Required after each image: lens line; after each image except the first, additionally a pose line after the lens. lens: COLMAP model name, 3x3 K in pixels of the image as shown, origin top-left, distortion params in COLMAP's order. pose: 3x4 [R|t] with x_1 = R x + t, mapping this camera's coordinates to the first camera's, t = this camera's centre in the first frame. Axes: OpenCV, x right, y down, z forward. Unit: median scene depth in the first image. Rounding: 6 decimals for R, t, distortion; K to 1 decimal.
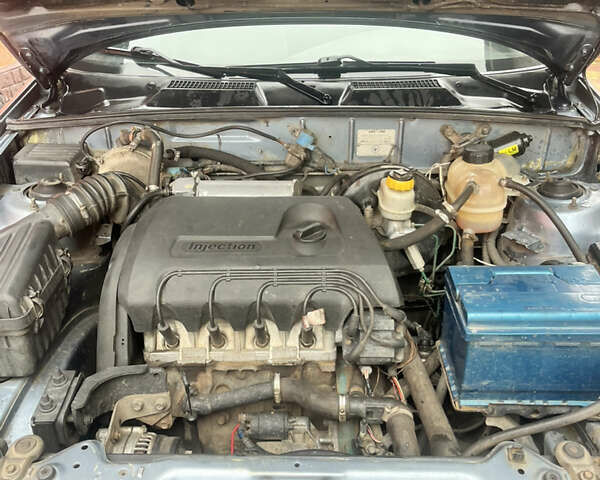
lens RADIAL K [[611.1, 0, 300.0], [0, 611.1, 240.0], [0, 0, 1]] dist [0.085010, -0.229074]
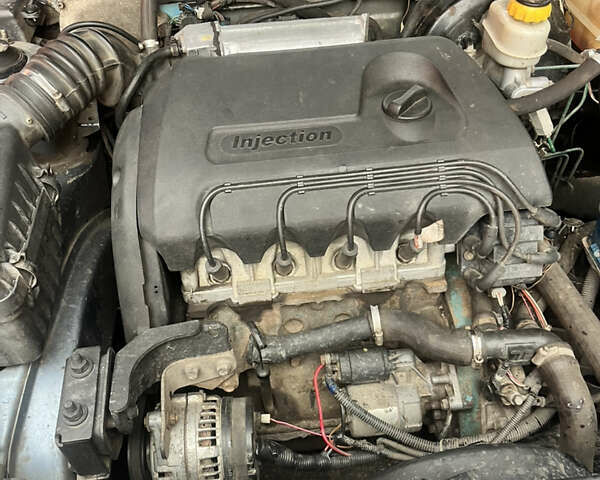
lens RADIAL K [[611.1, 0, 300.0], [0, 611.1, 240.0], [0, 0, 1]] dist [0.085010, -0.229074]
pose [[0.993830, -0.097863, 0.052200, -0.152333], [0.077075, 0.947784, 0.309459, -0.087982], [-0.079759, -0.303527, 0.949479, 0.333220]]
